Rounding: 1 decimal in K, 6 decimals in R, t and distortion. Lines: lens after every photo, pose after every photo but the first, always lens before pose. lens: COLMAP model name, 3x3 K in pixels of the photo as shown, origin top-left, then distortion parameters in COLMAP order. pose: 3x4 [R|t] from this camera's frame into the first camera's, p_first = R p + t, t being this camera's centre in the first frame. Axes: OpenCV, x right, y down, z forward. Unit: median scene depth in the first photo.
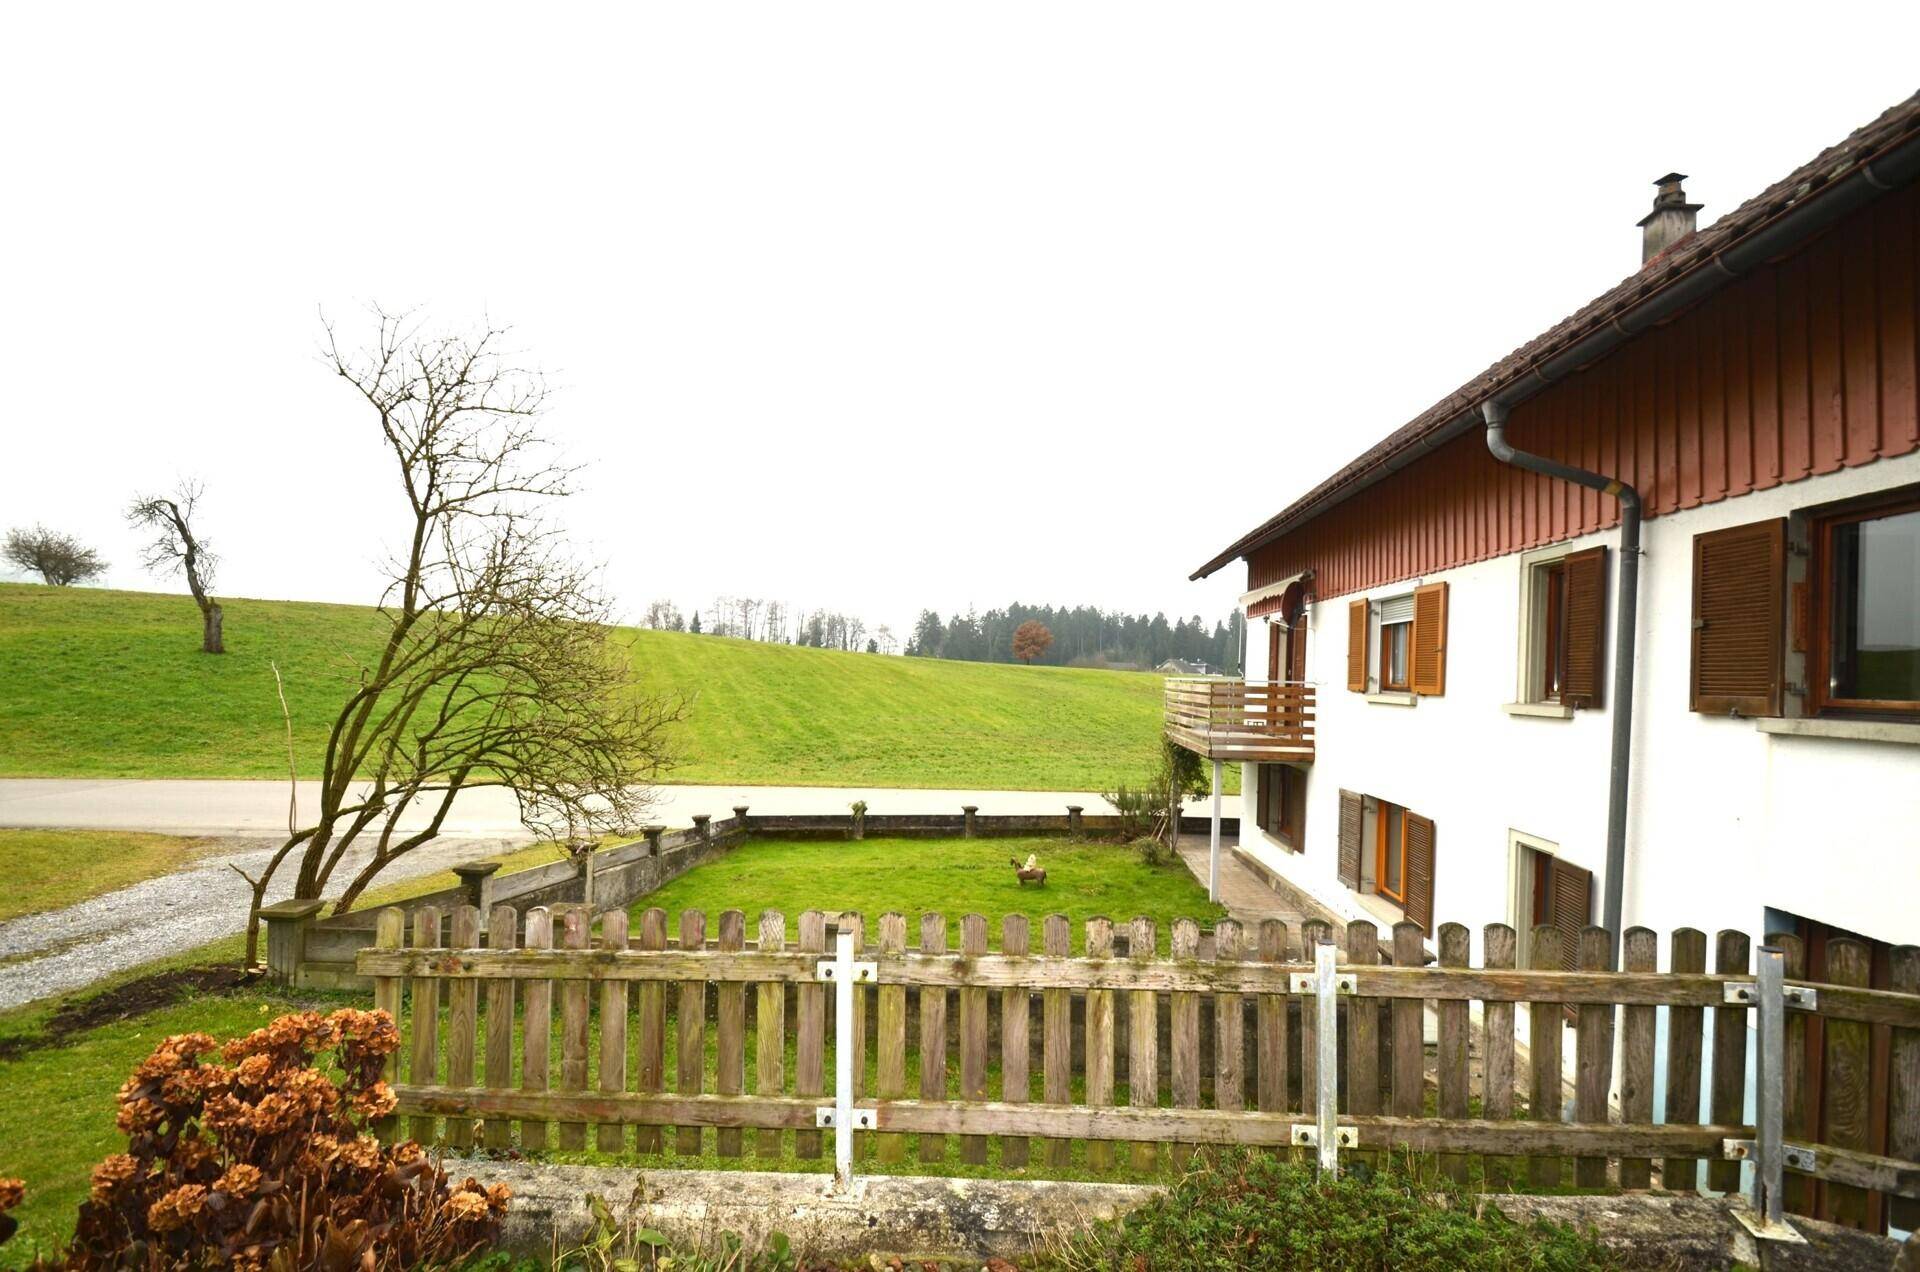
lens RADIAL K [[855.4, 0, 958.1], [0, 855.4, 669.7], [0, 0, 1]] dist [0.003103, -0.010210]
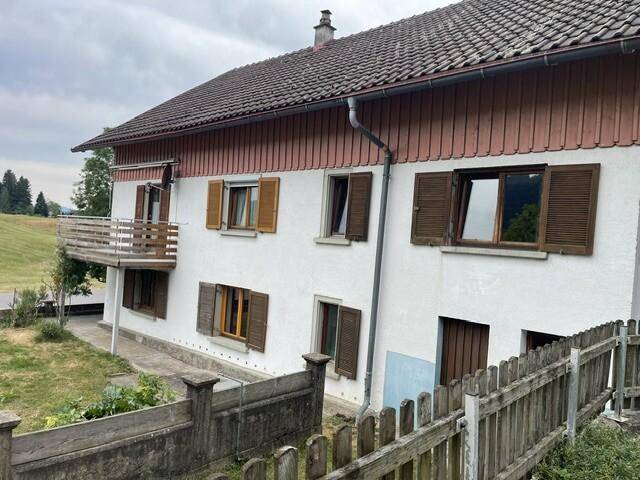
lens RADIAL K [[481.2, 0, 320.0], [0, 481.2, 240.0], [0, 0, 1]] dist [0.054196, -0.053542]
pose [[0.620403, 0.012145, 0.784189, -0.252066], [-0.053712, 0.998190, 0.027034, 0.009580], [-0.782441, -0.058892, 0.619933, 0.191298]]
